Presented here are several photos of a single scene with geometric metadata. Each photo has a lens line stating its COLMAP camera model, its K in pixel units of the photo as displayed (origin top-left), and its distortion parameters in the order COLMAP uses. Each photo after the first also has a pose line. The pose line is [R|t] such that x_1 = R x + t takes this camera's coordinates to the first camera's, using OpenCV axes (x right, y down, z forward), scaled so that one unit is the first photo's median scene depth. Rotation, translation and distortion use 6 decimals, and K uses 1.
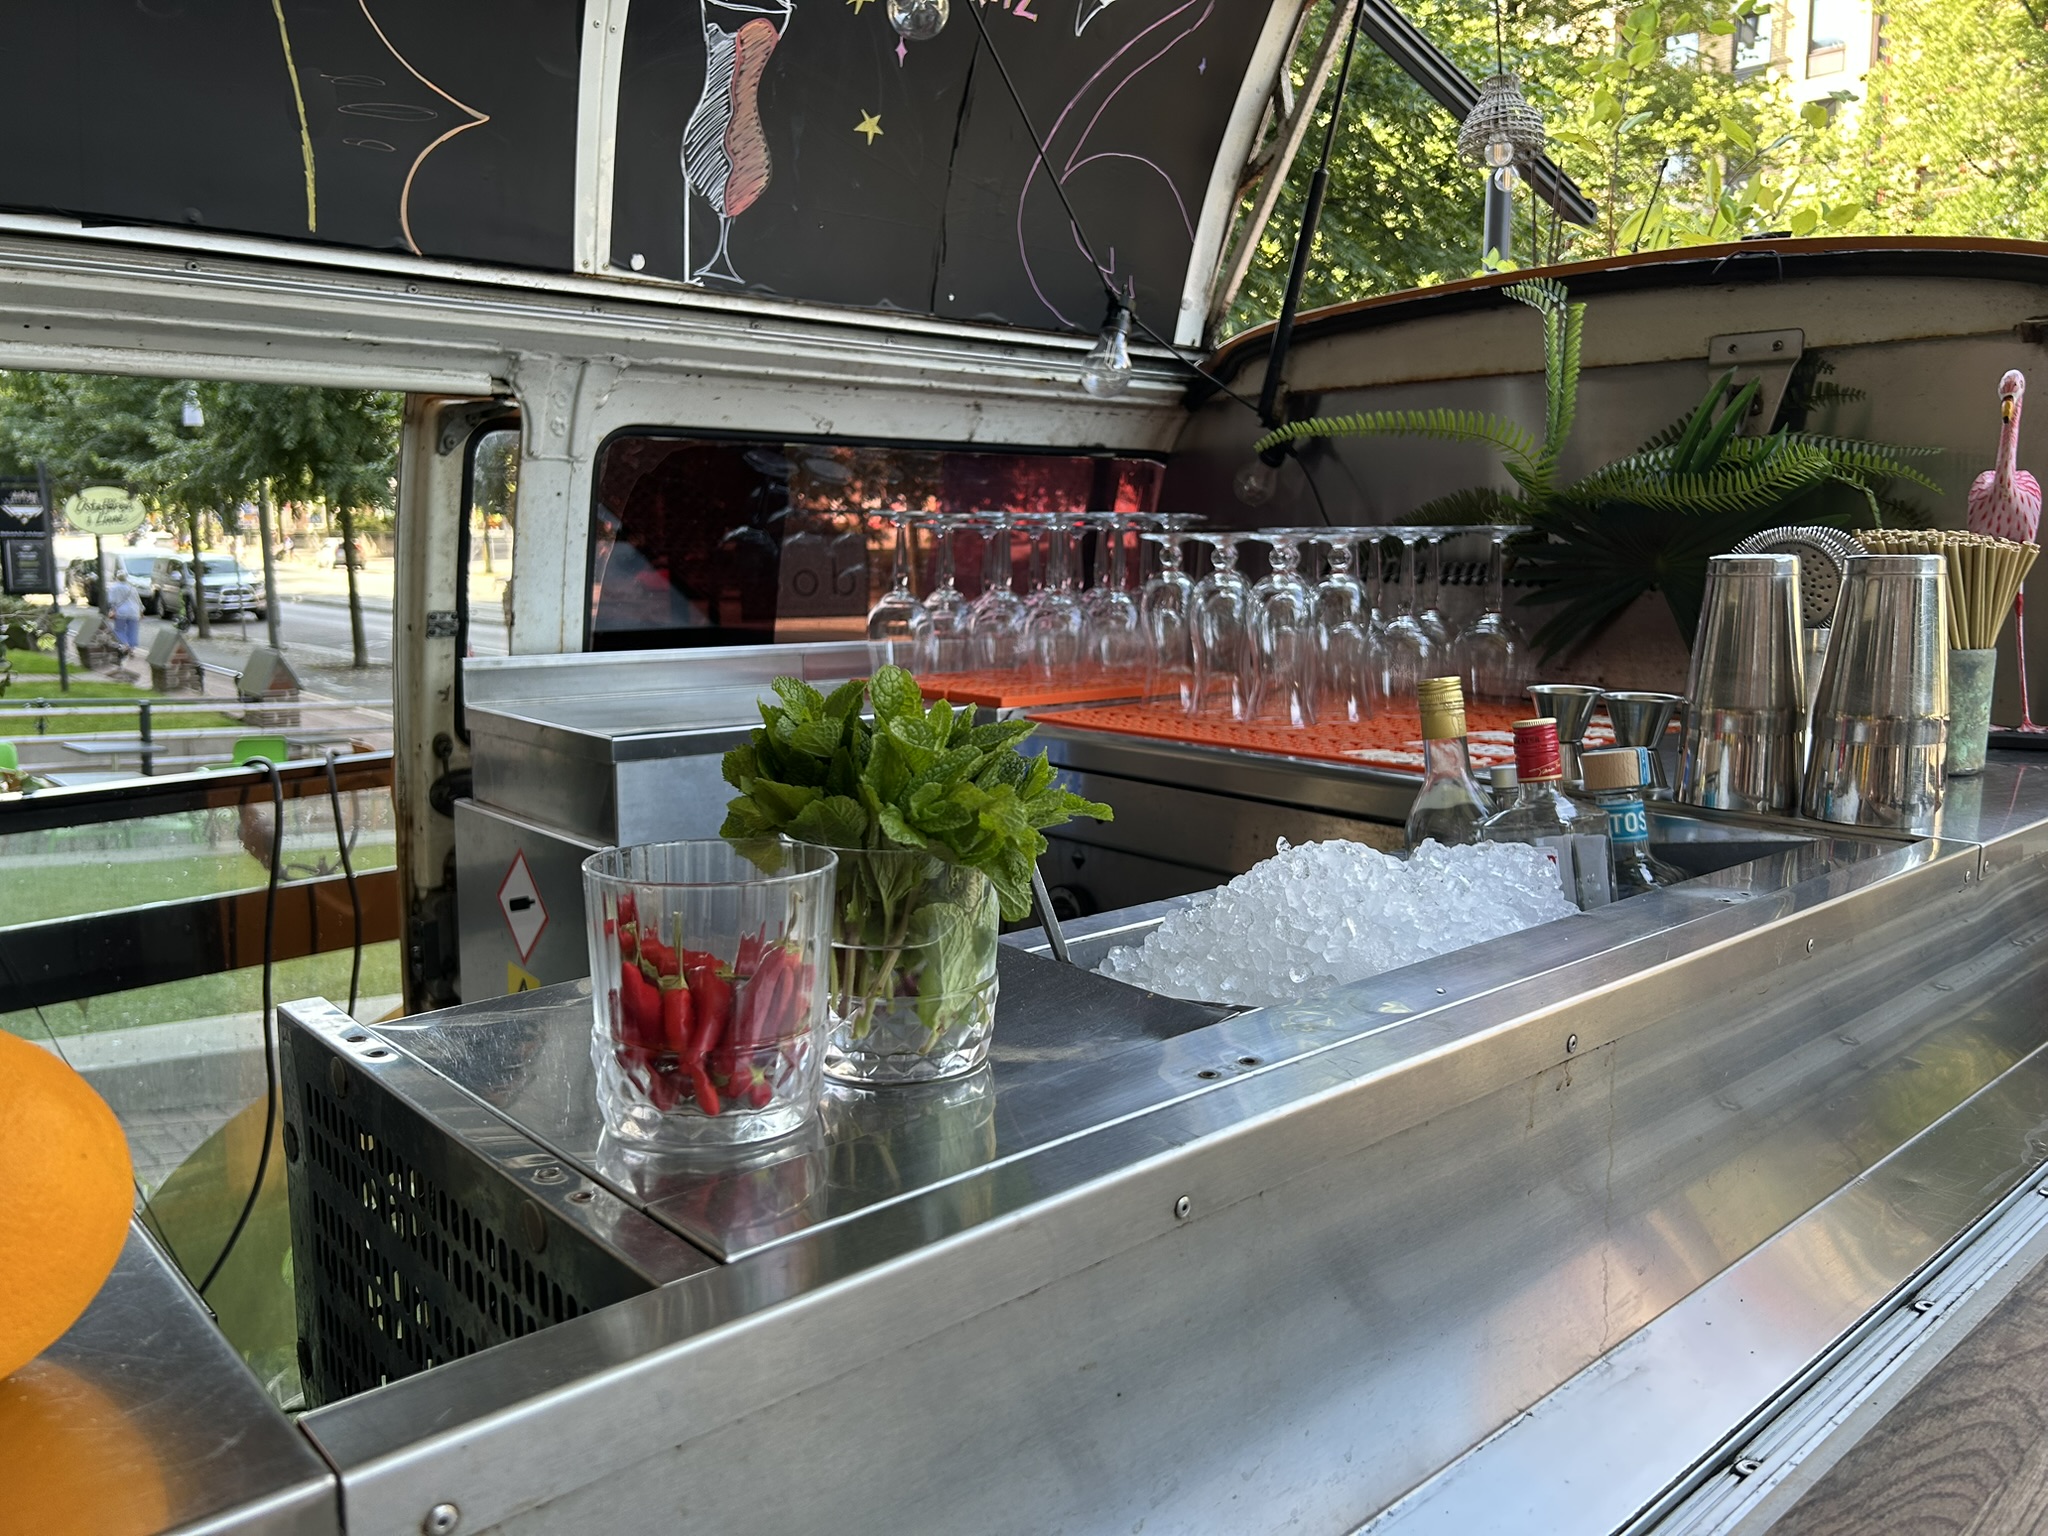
lens RADIAL K [[1548.8, 0, 1020.5], [0, 1548.8, 764.9], [0, 0, 1]] dist [0.043357, -0.069042]
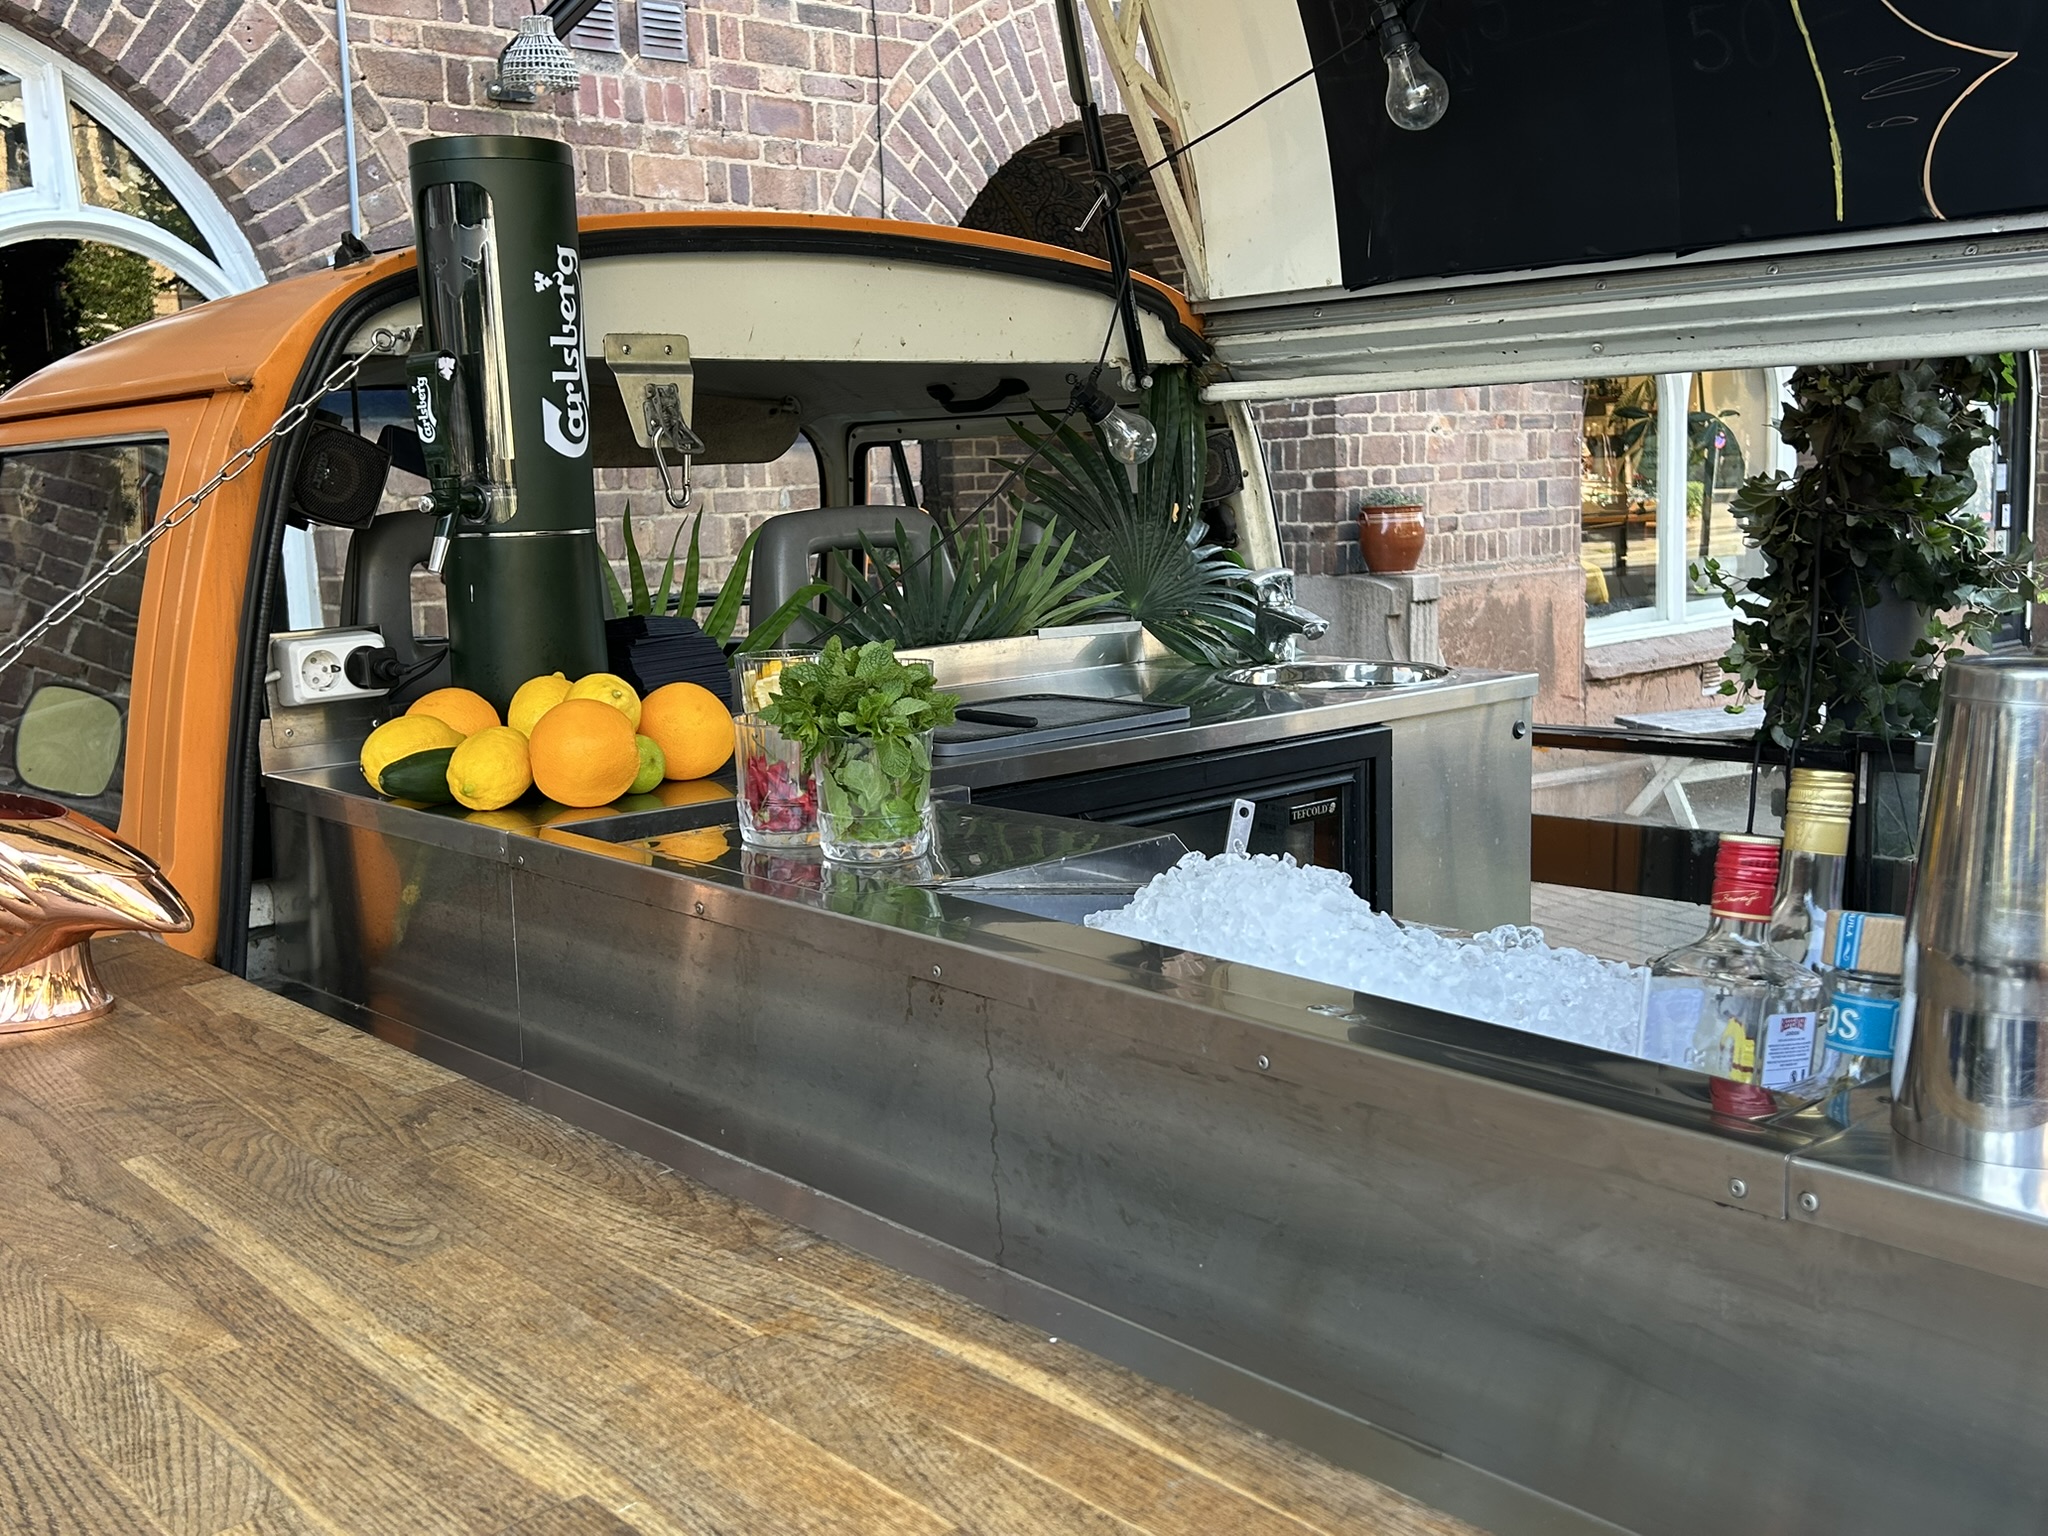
lens RADIAL K [[2027.1, 0, 1031.4], [0, 2027.1, 768.8], [0, 0, 1]] dist [0.098838, -0.217349]
pose [[-0.008734, 0.148712, -0.988842, 0.752480], [-0.117189, 0.981913, 0.148705, -0.095764], [0.993071, 0.117180, 0.008852, 0.385392]]
